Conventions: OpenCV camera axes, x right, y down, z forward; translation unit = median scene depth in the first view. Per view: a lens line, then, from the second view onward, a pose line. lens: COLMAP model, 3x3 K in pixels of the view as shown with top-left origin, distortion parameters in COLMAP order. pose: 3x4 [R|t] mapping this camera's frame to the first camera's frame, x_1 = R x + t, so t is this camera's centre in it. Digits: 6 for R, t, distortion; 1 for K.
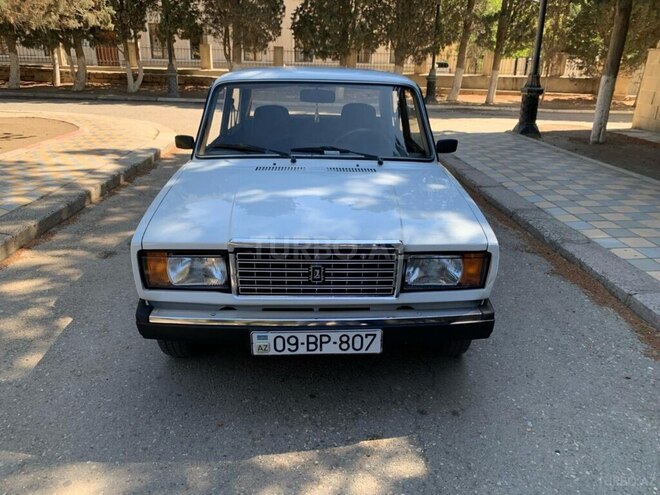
lens RADIAL K [[489.2, 0, 328.1], [0, 489.2, 236.7], [0, 0, 1]] dist [0.048952, -0.002058]
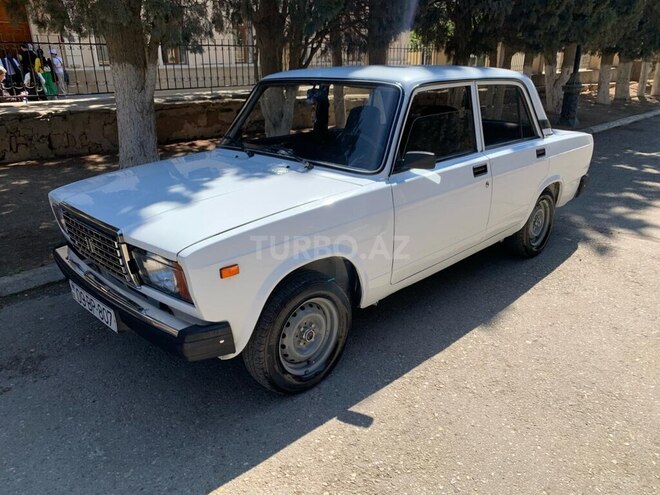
lens RADIAL K [[491.5, 0, 328.9], [0, 491.5, 242.7], [0, 0, 1]] dist [0.027670, -0.004885]
pose [[0.696658, 0.214907, -0.684458, 1.101016], [-0.216520, 0.972572, 0.084990, -0.136441], [0.683949, 0.088990, 0.724082, 0.534752]]
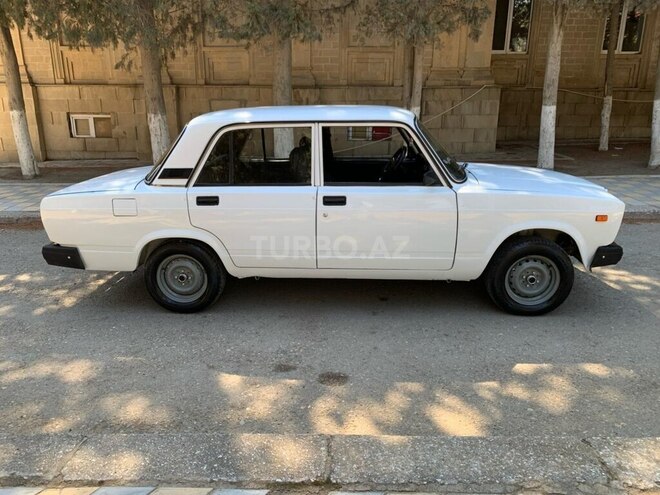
lens RADIAL K [[497.4, 0, 297.6], [0, 497.4, 246.2], [0, 0, 1]] dist [0.038838, -0.052365]
pose [[0.124724, -0.304094, 0.944442, -2.117504], [0.348647, 0.904605, 0.245224, -0.643198], [-0.928918, 0.298692, 0.218848, 1.655310]]
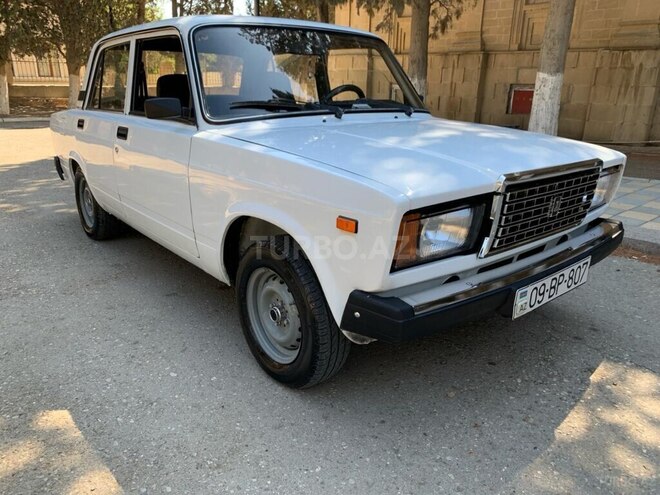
lens RADIAL K [[491.5, 0, 328.9], [0, 491.5, 242.7], [0, 0, 1]] dist [0.027670, -0.004885]
pose [[0.795058, -0.193493, 0.574842, -0.841398], [0.206116, 0.977539, 0.043965, 0.016553], [-0.570437, 0.083530, 0.817083, 0.493460]]
